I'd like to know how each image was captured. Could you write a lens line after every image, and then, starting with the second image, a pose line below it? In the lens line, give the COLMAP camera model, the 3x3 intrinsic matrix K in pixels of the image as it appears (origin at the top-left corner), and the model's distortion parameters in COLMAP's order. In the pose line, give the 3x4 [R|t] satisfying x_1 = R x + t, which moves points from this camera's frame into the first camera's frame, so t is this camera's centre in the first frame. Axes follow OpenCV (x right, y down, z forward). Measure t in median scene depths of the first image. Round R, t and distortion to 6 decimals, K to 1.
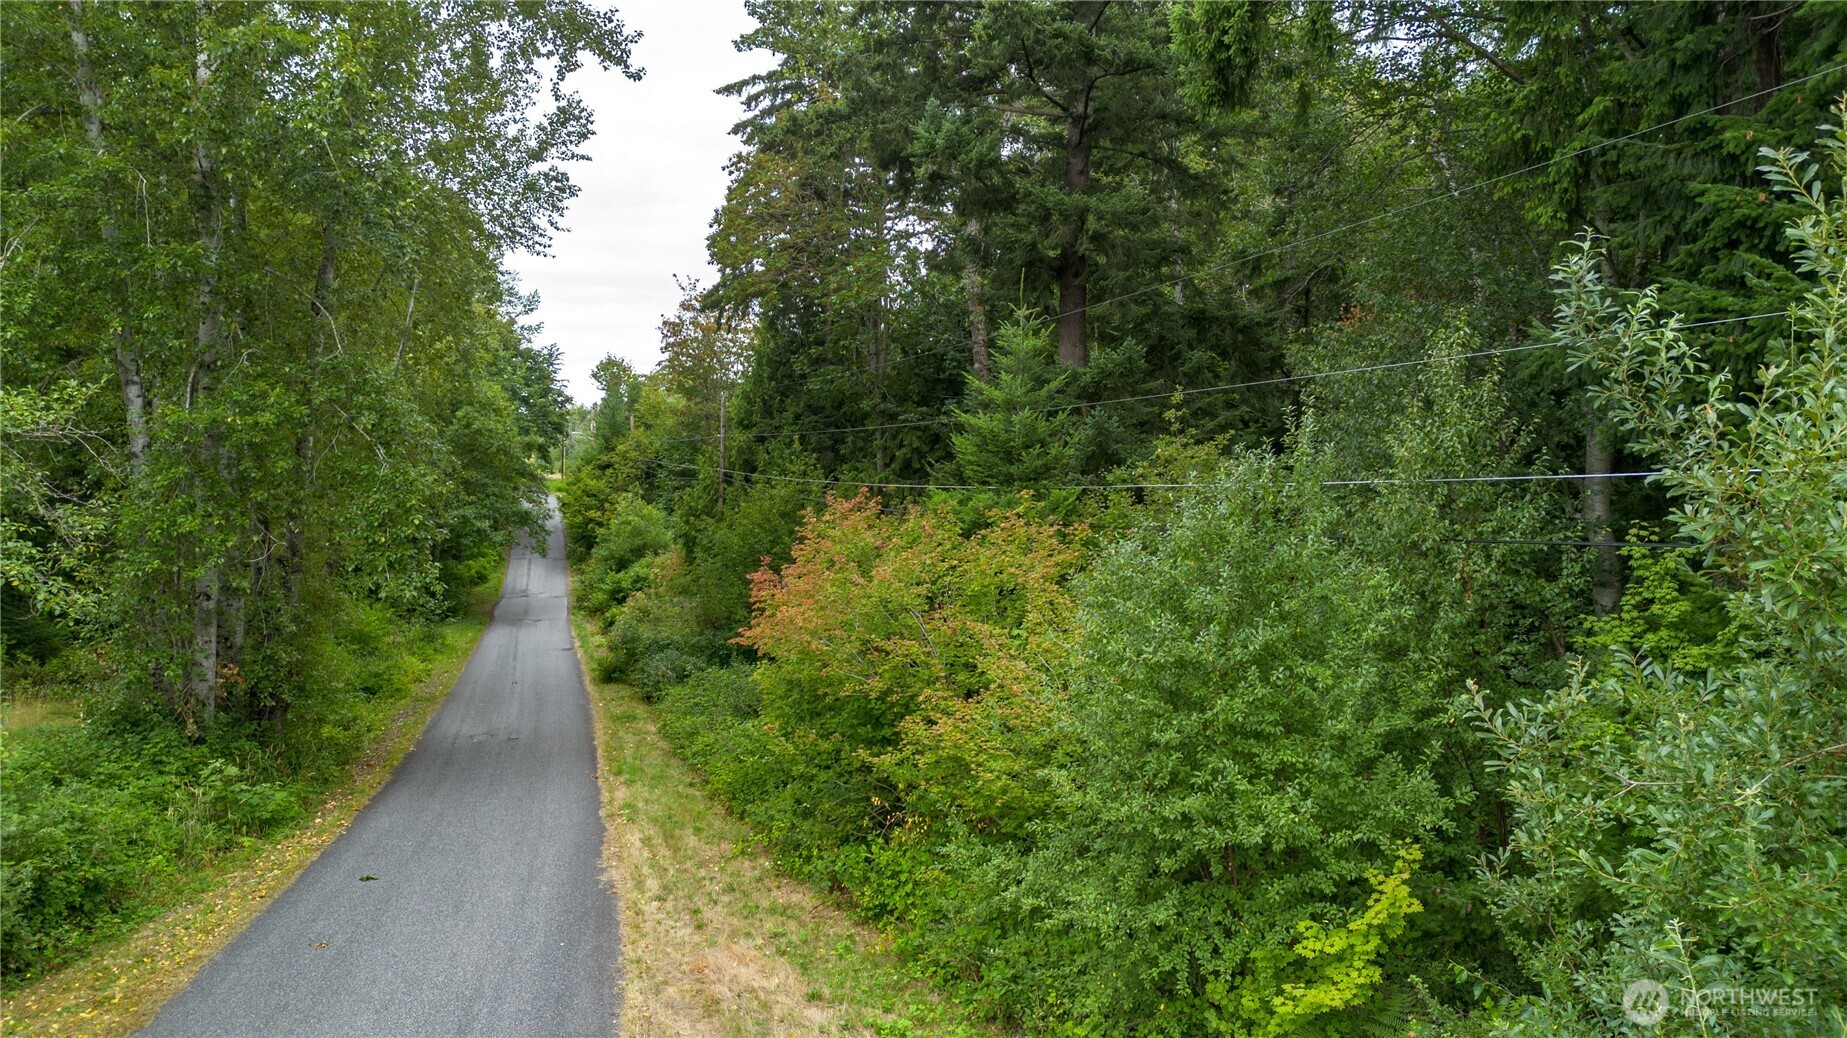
lens RADIAL K [[1325.5, 0, 923.5], [0, 1325.5, 519.0], [0, 0, 1]] dist [0.105898, 0.001058]
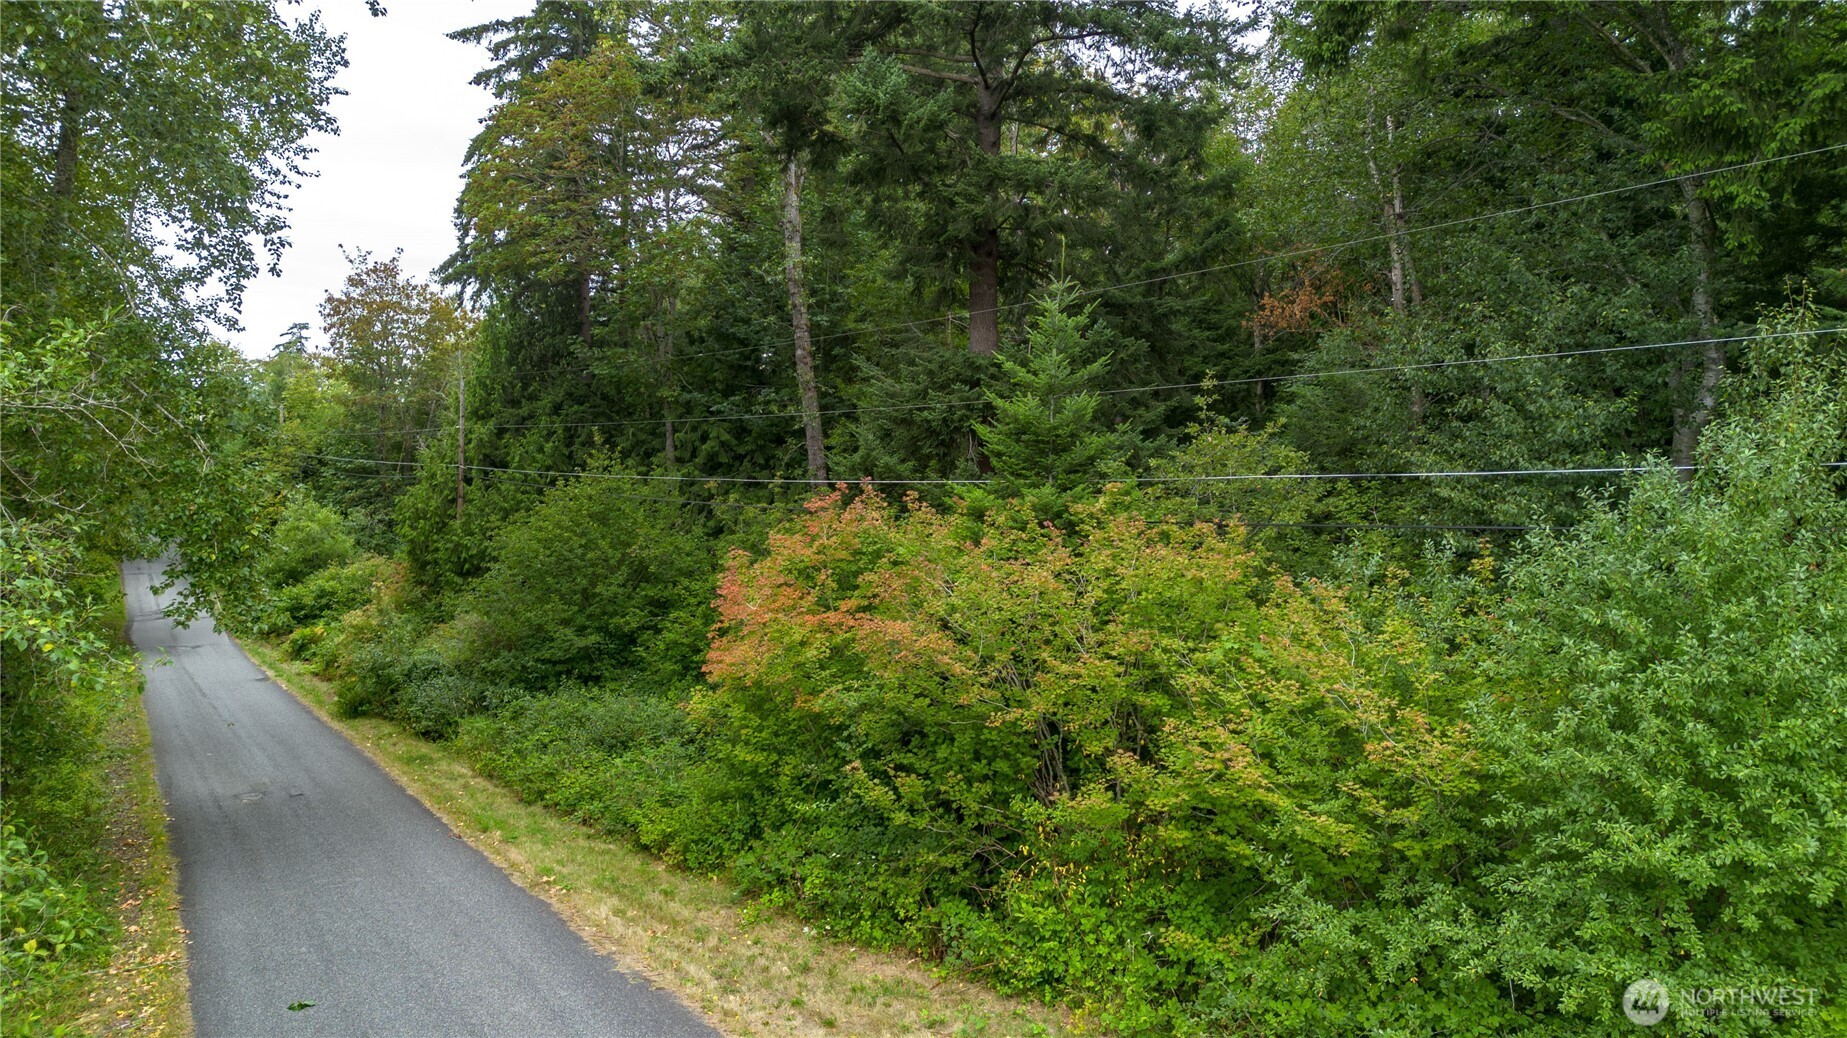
lens RADIAL K [[1300.8, 0, 923.5], [0, 1300.8, 519.0], [0, 0, 1]] dist [0.090427, -0.108196]
pose [[0.952890, -0.018708, 0.302739, -0.128552], [0.017763, 0.999825, 0.005874, -0.001854], [-0.302796, -0.000220, 0.953056, 0.084229]]
